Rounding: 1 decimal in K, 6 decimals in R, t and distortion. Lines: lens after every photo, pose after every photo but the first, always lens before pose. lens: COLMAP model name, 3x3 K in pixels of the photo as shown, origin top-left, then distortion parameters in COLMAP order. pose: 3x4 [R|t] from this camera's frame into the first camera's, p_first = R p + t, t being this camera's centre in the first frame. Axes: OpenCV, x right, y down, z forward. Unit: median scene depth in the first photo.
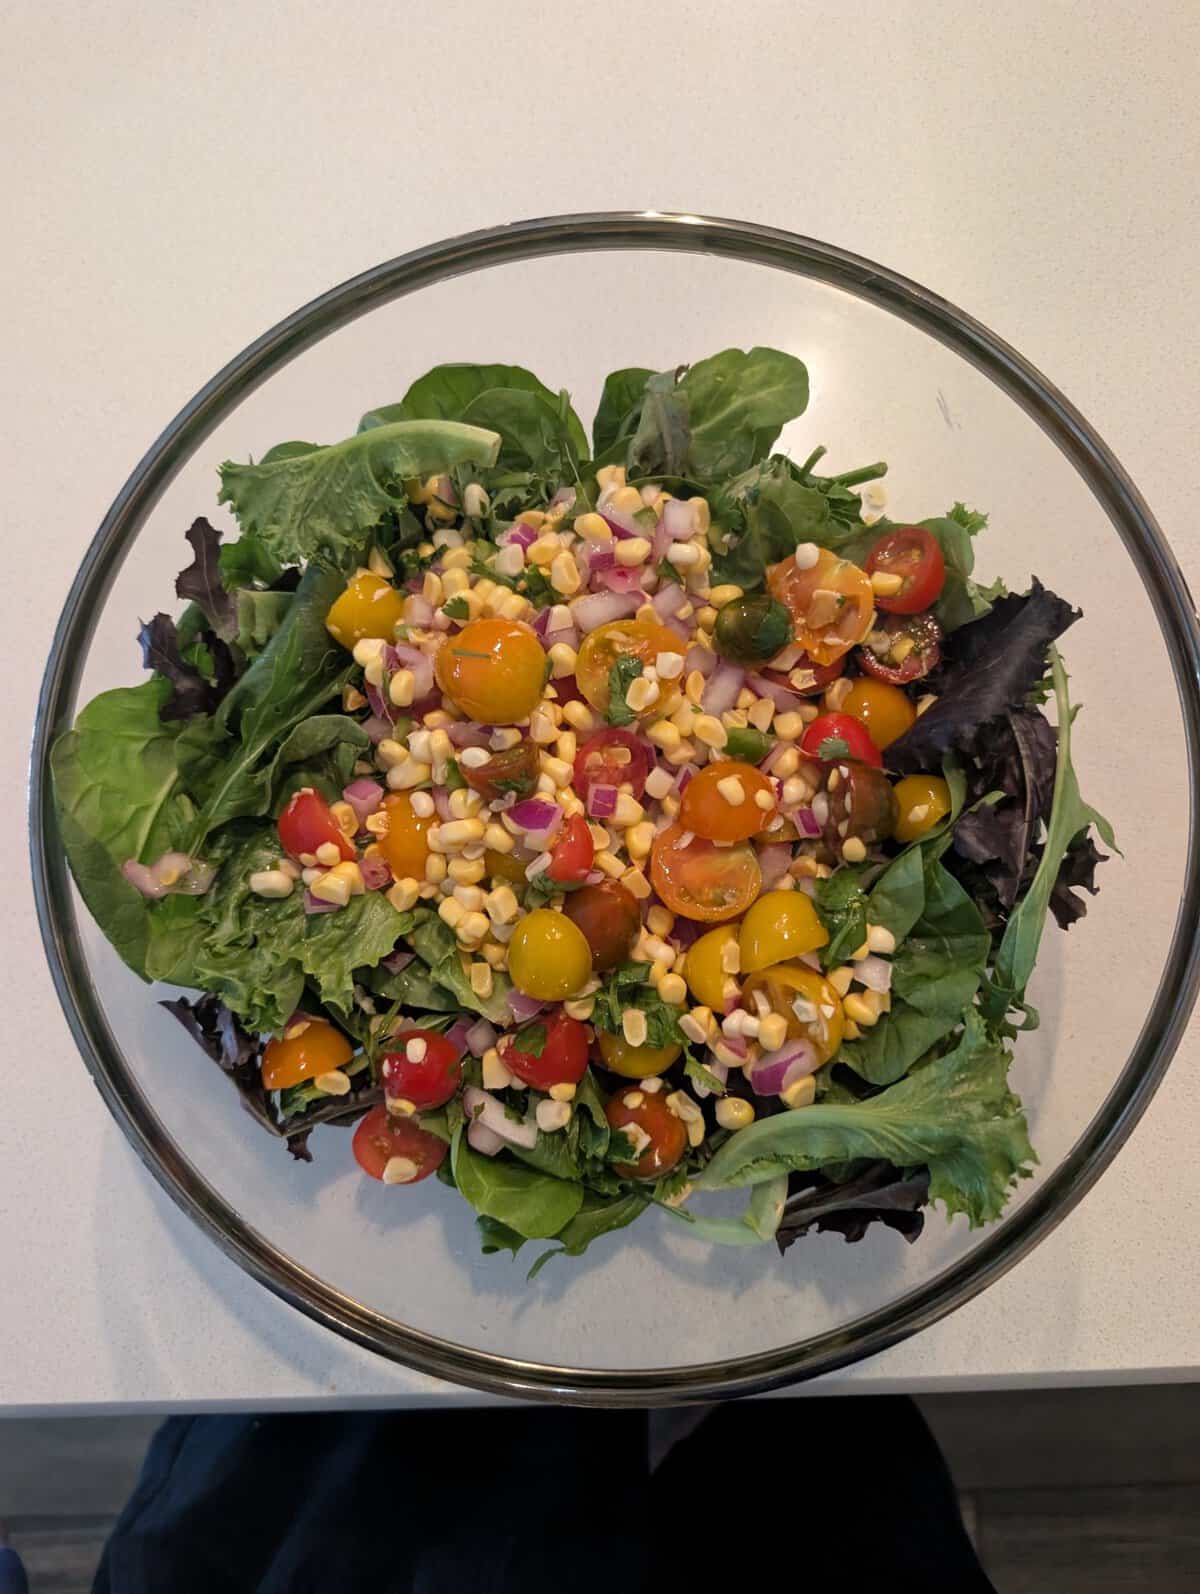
lens RADIAL K [[1142.0, 0, 600.0], [0, 1142.0, 797.0], [0, 0, 1]] dist [-0.003479, -0.001042]
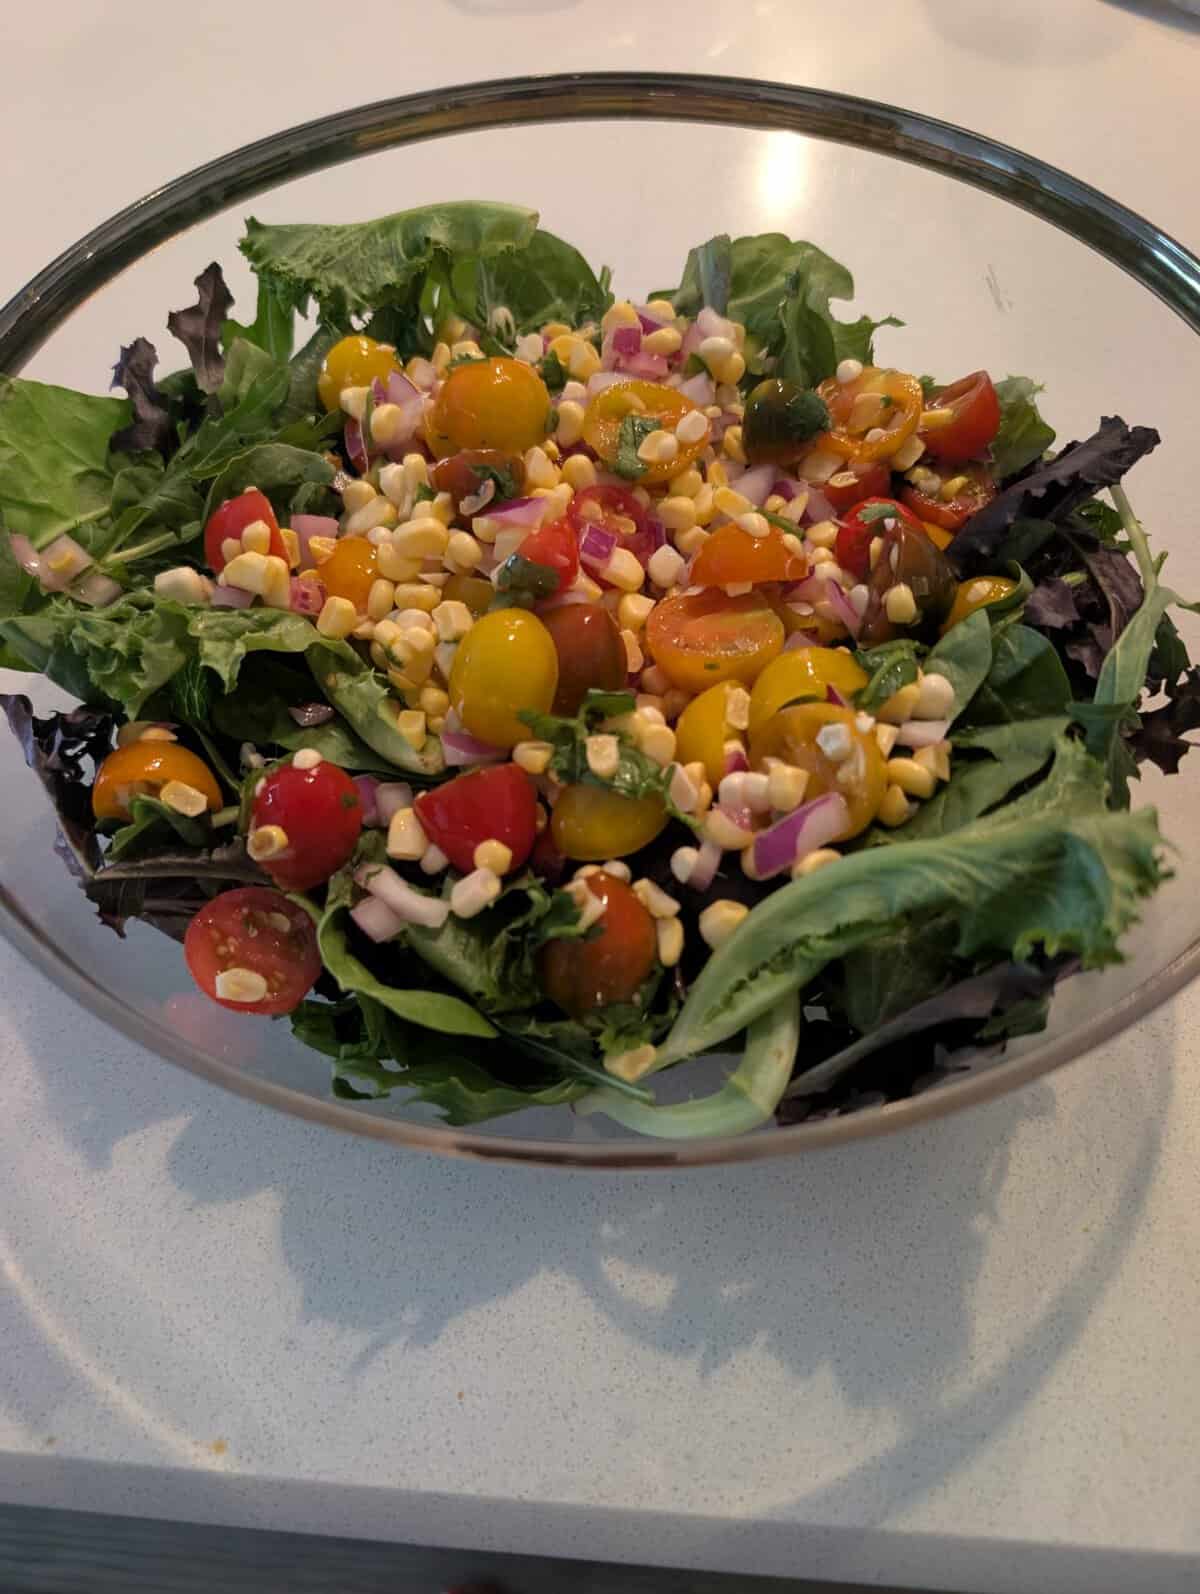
lens RADIAL K [[1142.0, 0, 600.0], [0, 1142.0, 797.0], [0, 0, 1]] dist [-0.003479, -0.001042]
pose [[0.992609, 0.112579, -0.045303, 0.063616], [-0.120944, 0.887166, -0.445319, 0.535401], [-0.009943, 0.447507, 0.894225, 0.338127]]
